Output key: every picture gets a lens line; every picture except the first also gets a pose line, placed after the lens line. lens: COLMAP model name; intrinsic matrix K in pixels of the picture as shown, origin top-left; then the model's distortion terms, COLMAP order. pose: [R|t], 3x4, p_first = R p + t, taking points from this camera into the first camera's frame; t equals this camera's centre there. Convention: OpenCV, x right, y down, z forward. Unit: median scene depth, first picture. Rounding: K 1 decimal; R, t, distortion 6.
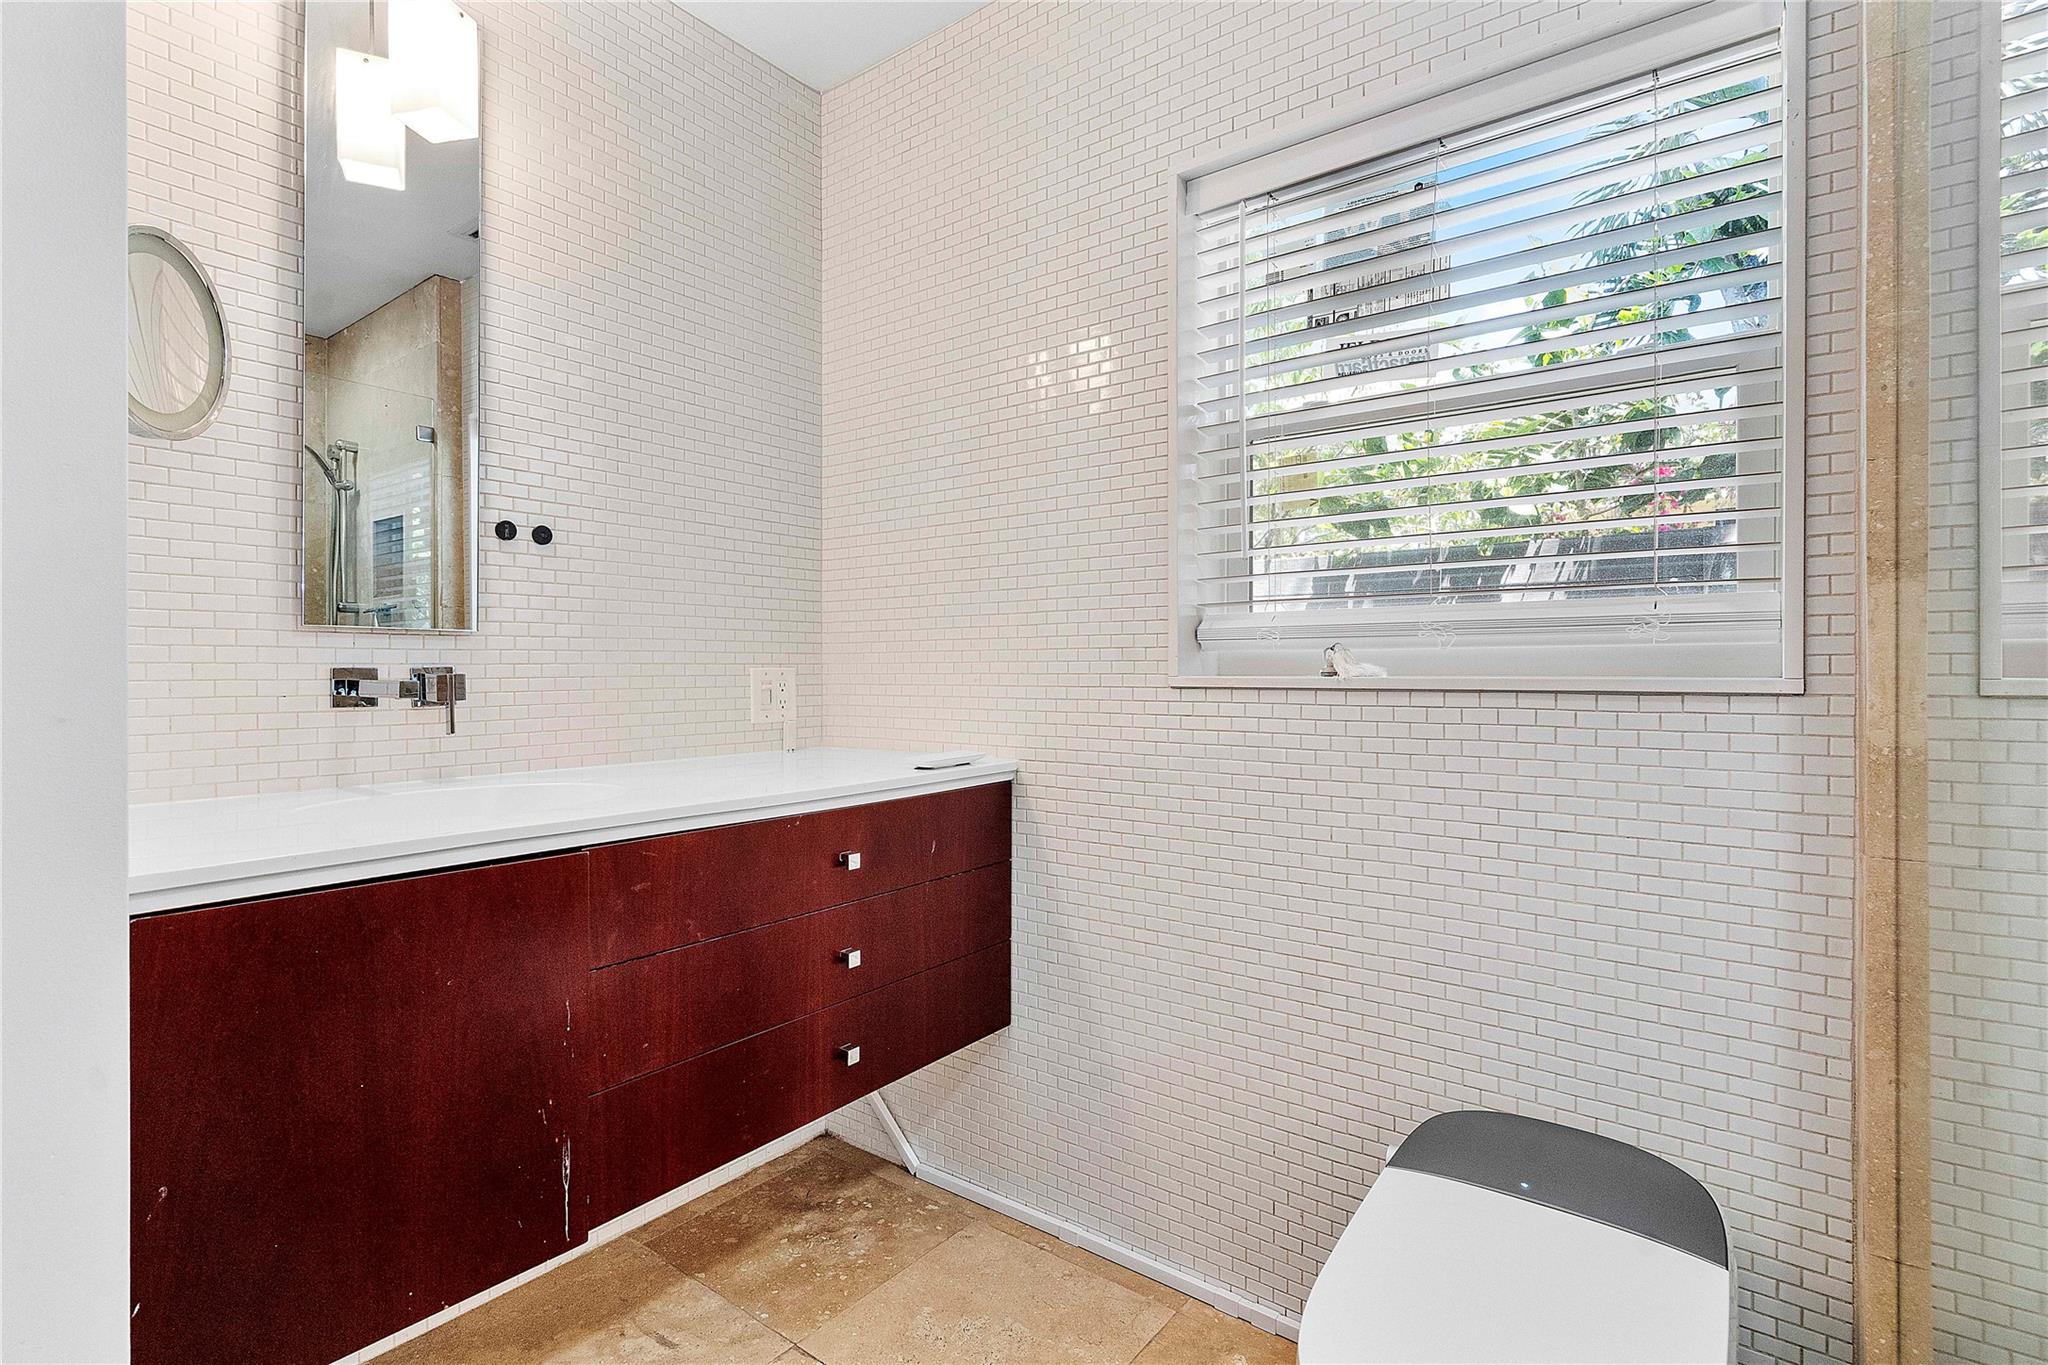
lens RADIAL K [[955.2, 0, 1024.2], [0, 955.2, 669.1], [0, 0, 1]] dist [0.001371, 0.001234]
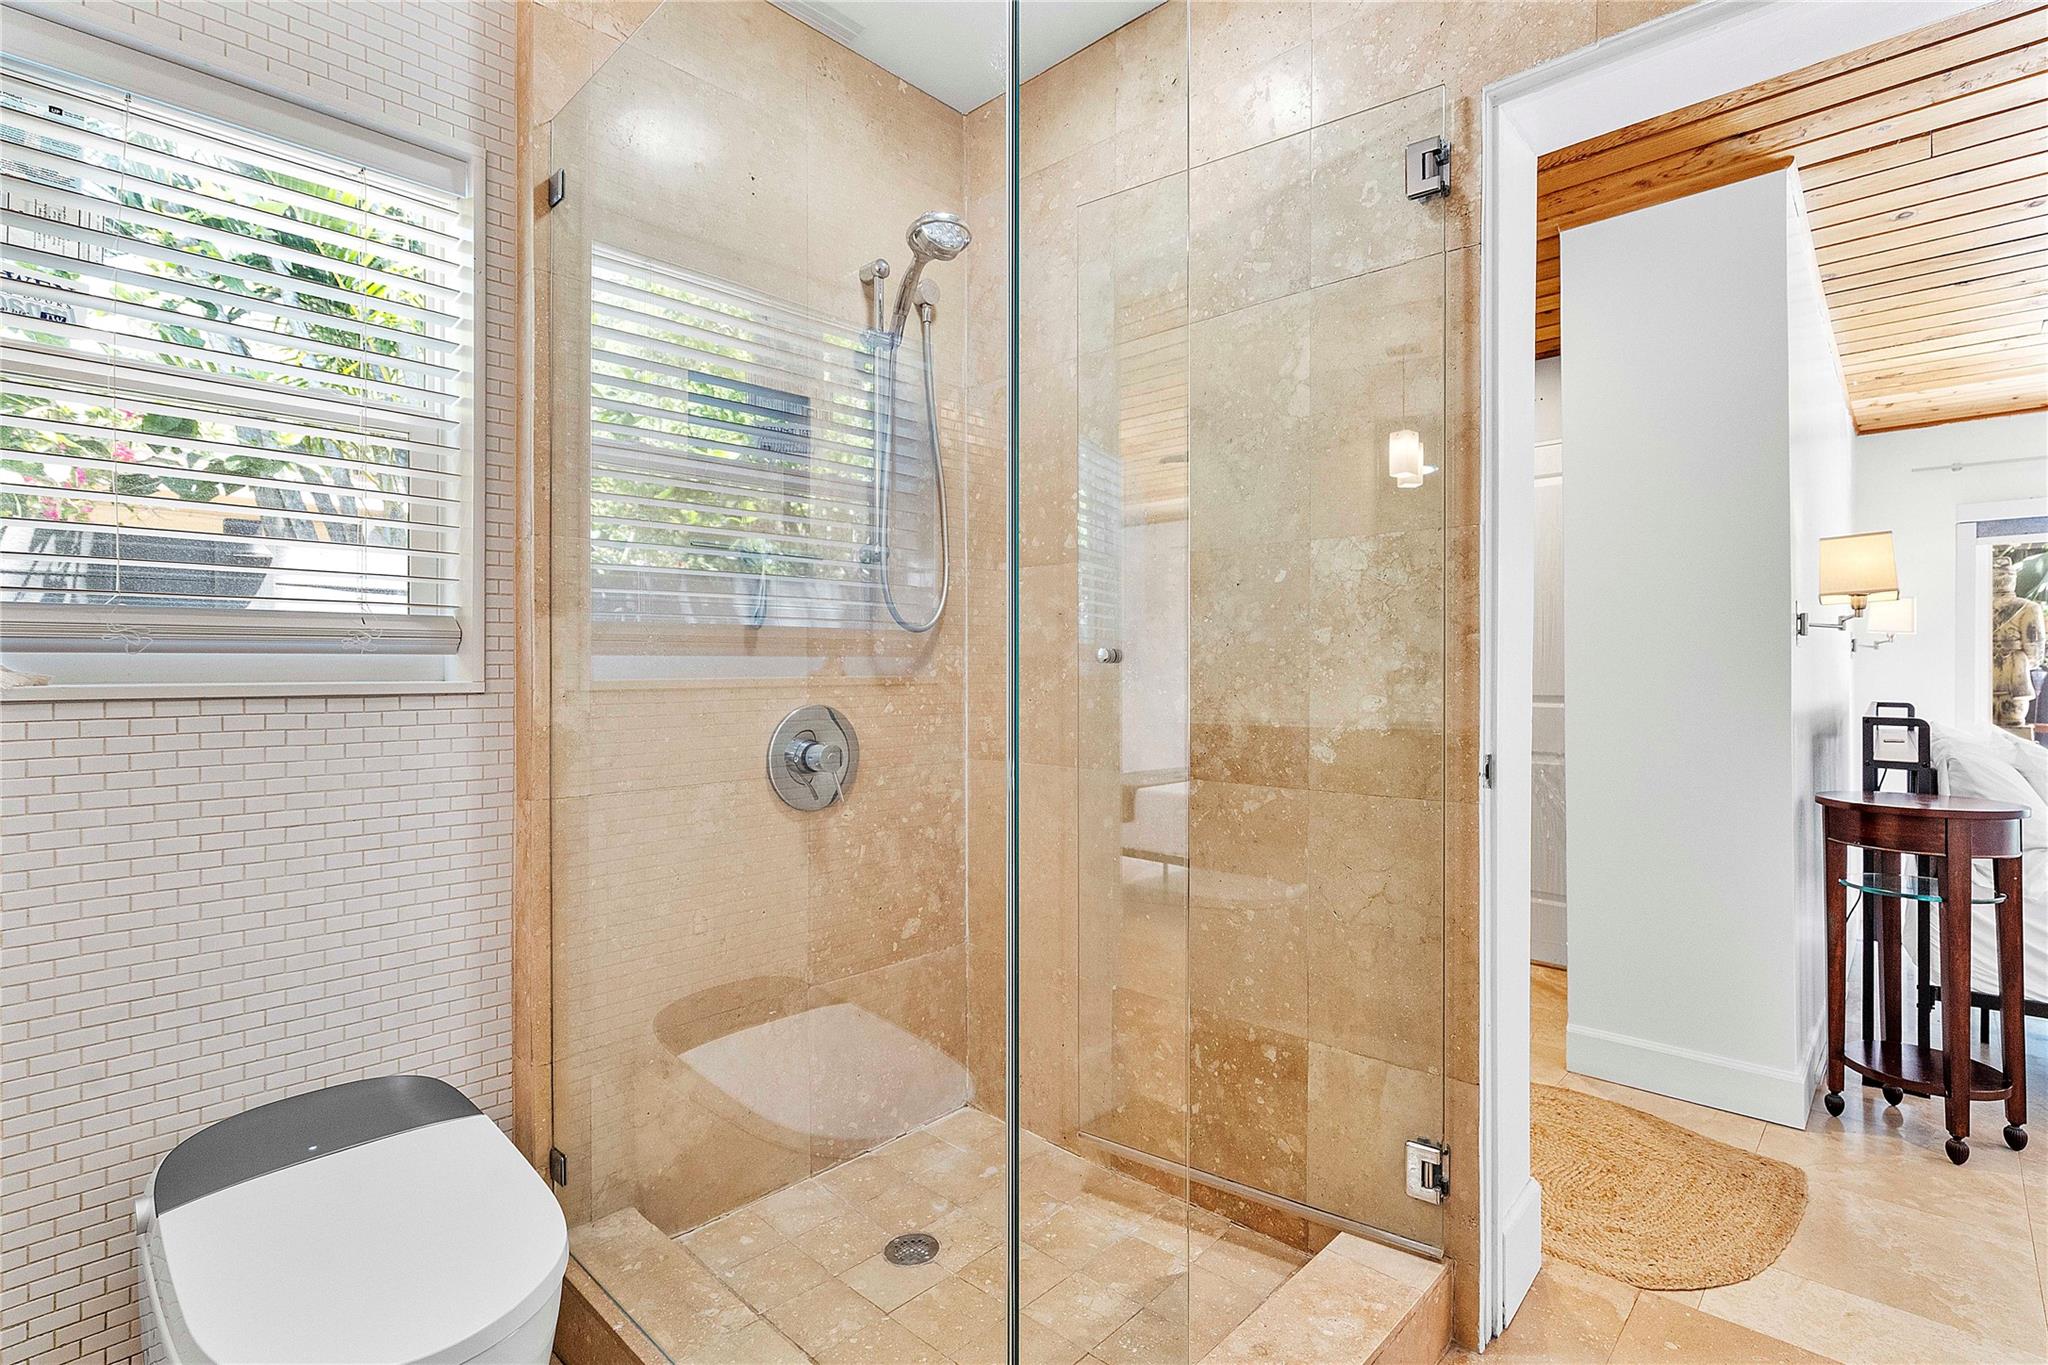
lens RADIAL K [[955.2, 0, 1022.1], [0, 955.2, 674.9], [0, 0, 1]] dist [0.001371, 0.001234]
pose [[0.126799, -0.006485, 0.991907, -0.445941], [0.002404, 0.999978, 0.006231, -0.006242], [-0.991925, 0.001594, 0.126812, 0.053442]]
